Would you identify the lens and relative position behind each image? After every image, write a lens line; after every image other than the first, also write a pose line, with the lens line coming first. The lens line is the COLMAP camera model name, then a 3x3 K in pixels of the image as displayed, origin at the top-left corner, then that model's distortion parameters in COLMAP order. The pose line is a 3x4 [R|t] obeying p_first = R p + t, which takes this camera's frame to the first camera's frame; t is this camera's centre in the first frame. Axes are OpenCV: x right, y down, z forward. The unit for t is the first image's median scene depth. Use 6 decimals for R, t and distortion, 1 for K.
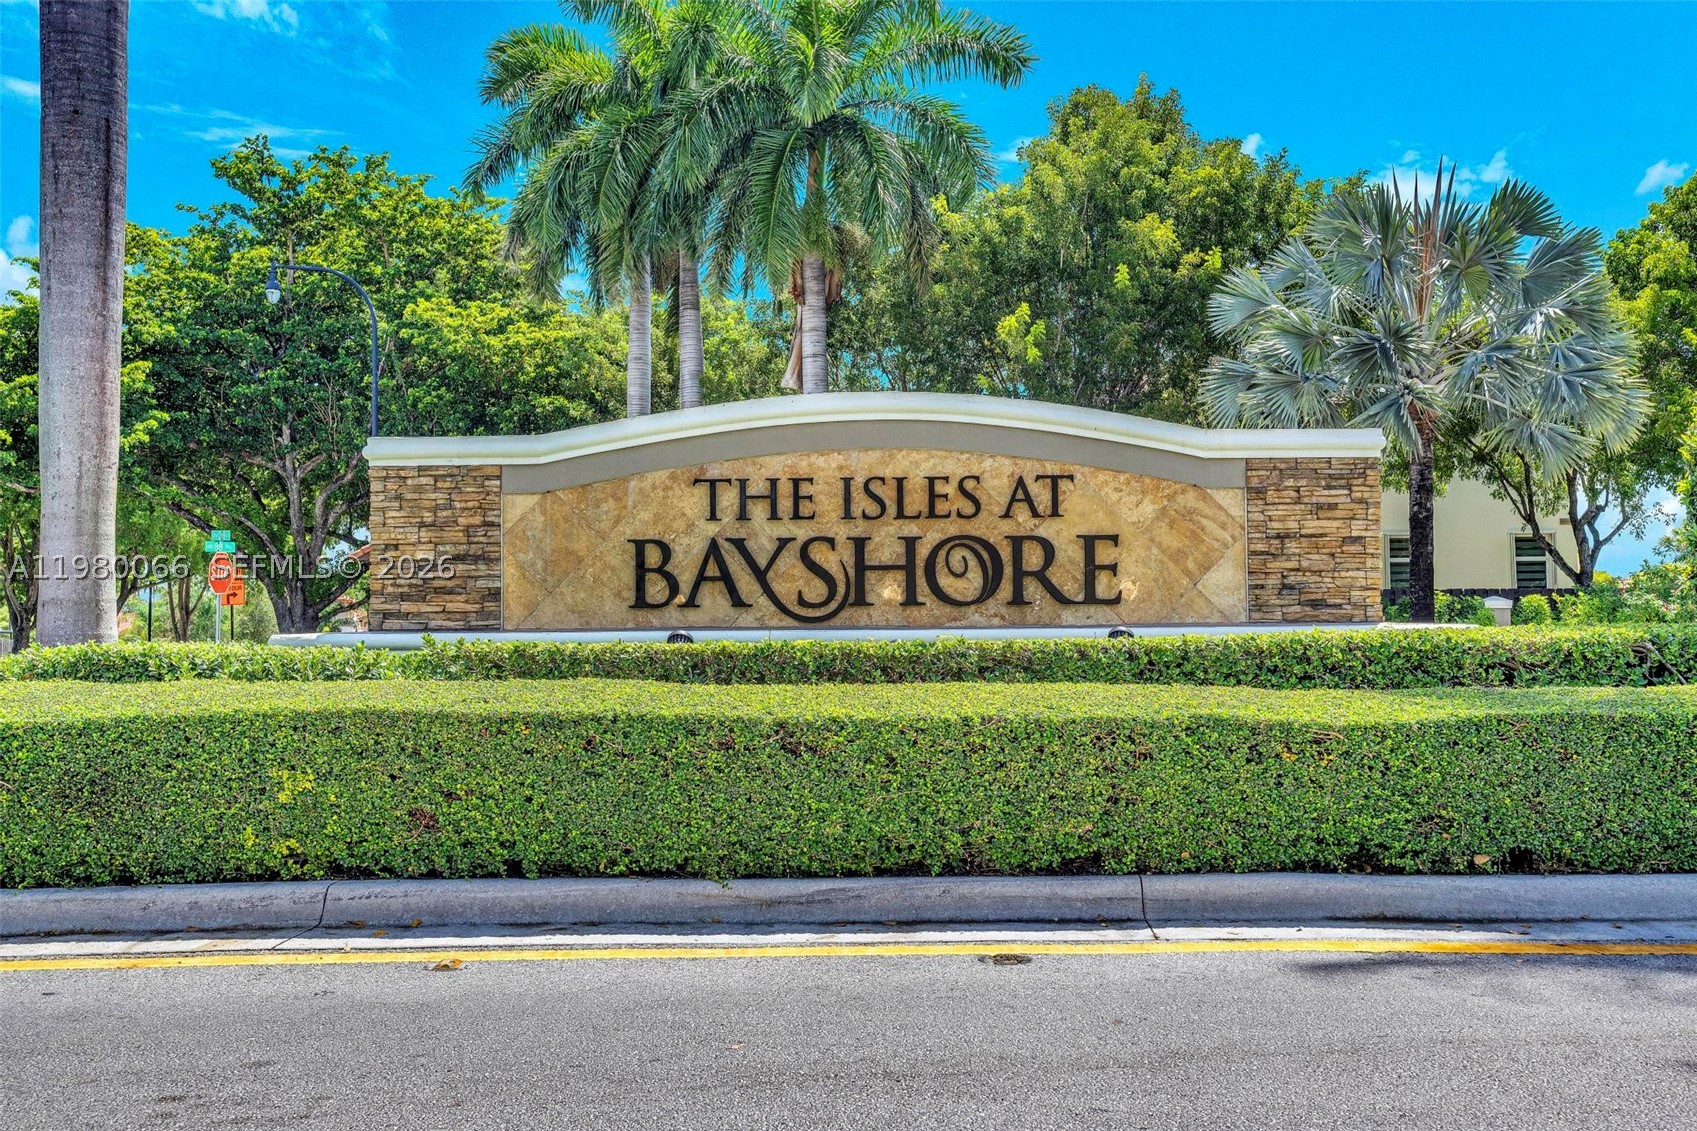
lens RADIAL K [[1636.0, 0, 848.5], [0, 1636.0, 565.5], [0, 0, 1]] dist [0.030412, 0.009648]
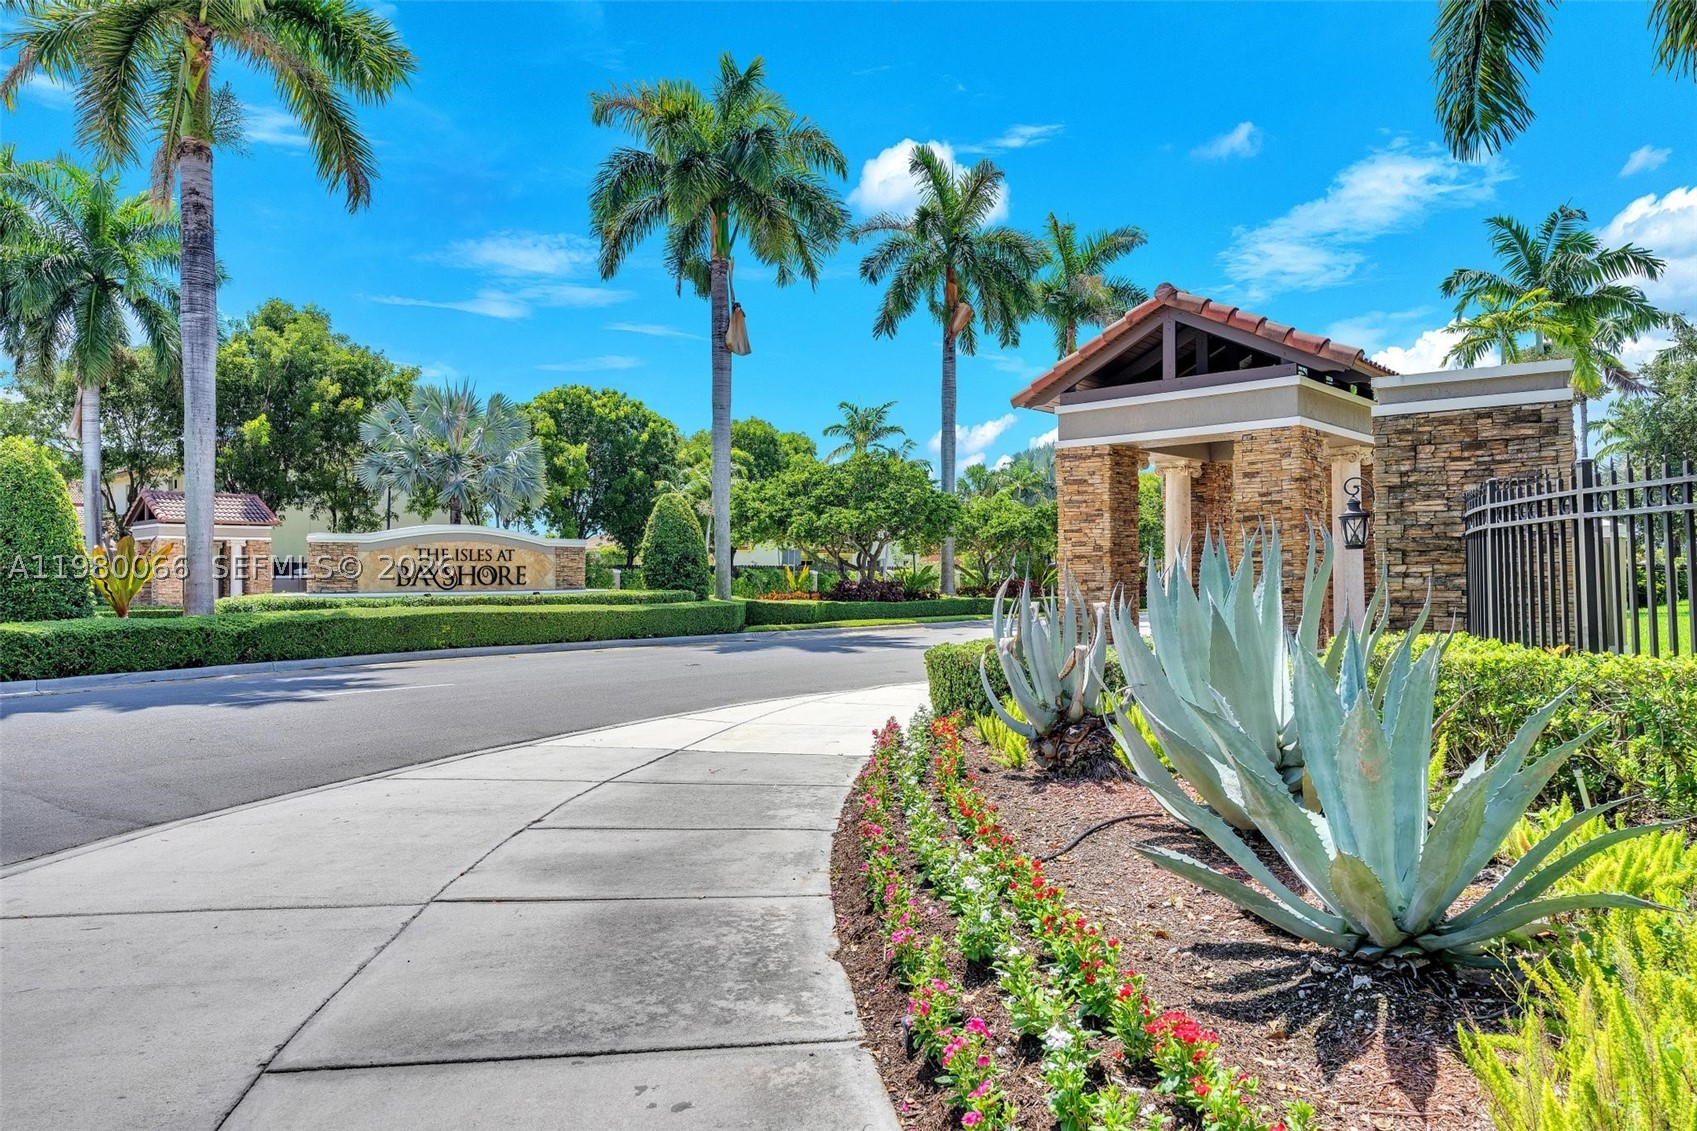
lens RADIAL K [[1636.0, 0, 848.5], [0, 1636.0, 565.5], [0, 0, 1]] dist [0.030412, 0.009648]
pose [[0.688943, 0.003177, 0.724809, -2.001661], [-0.034032, 0.999029, 0.027970, -0.146941], [-0.724016, -0.043936, 0.688382, -2.072167]]
